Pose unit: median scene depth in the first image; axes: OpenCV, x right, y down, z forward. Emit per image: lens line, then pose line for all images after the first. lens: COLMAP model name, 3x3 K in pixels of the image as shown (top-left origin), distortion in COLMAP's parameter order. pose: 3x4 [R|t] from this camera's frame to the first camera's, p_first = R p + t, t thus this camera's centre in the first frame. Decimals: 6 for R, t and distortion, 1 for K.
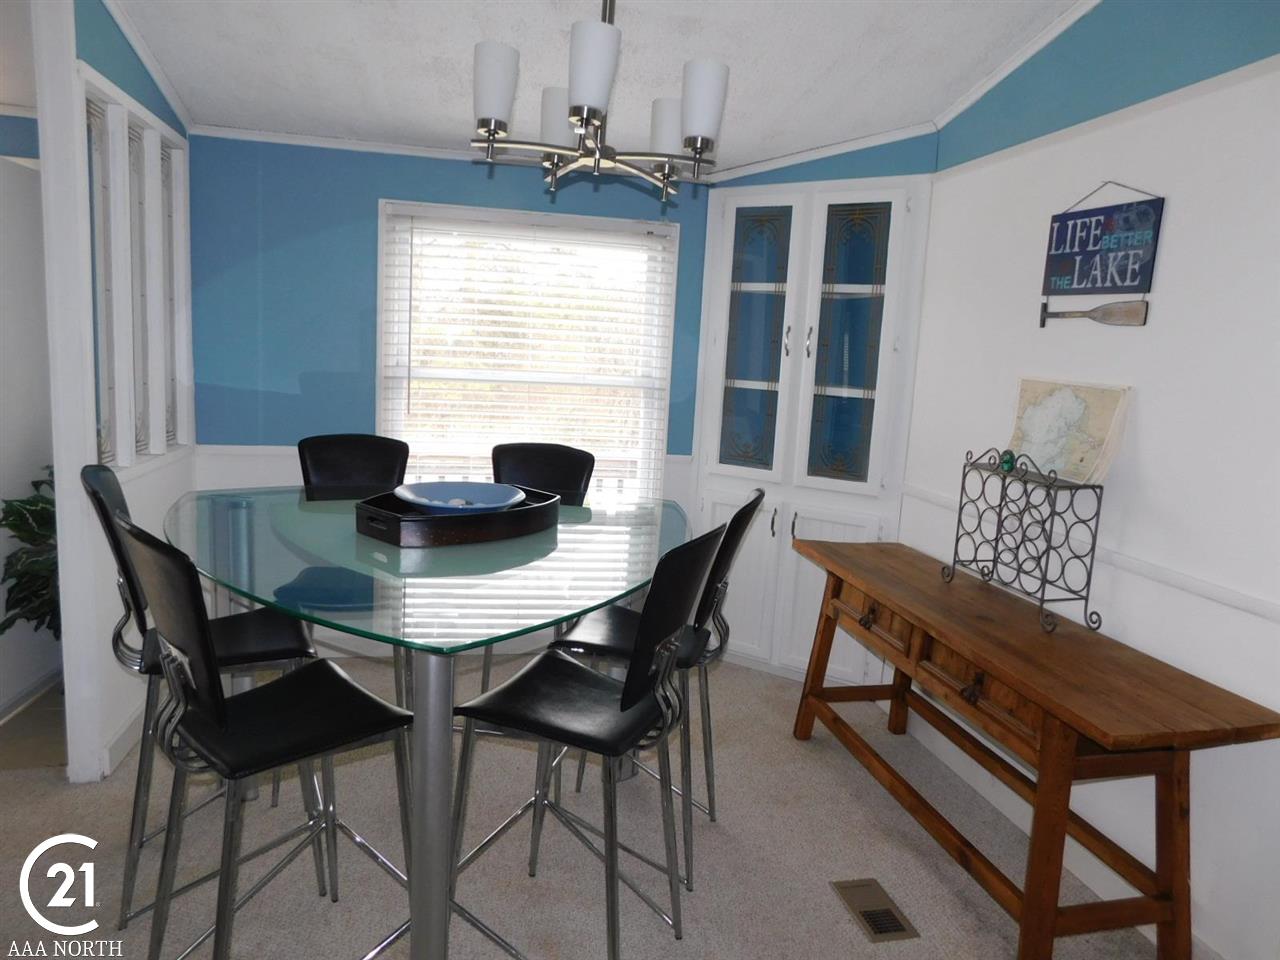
lens RADIAL K [[851.2, 0, 640.0], [0, 851.2, 480.0], [0, 0, 1]] dist [-0.070509, 0.065431]
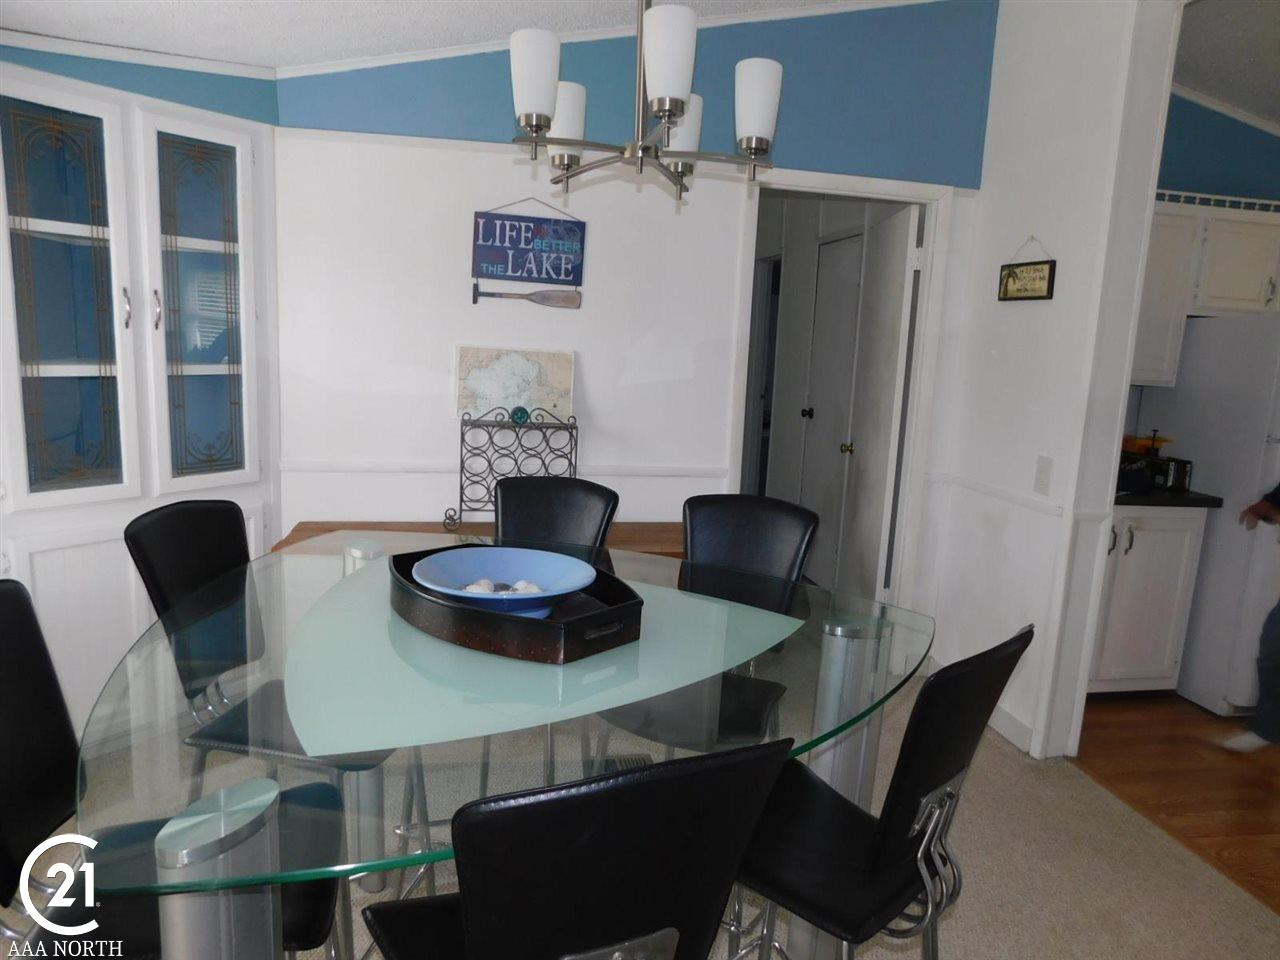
lens RADIAL K [[851.2, 0, 640.0], [0, 851.2, 480.0], [0, 0, 1]] dist [-0.070509, 0.065431]
pose [[0.034679, -0.228780, 0.972860, -0.824022], [0.106458, 0.968753, 0.224019, -0.197244], [-0.993712, 0.095800, 0.057951, 0.766964]]
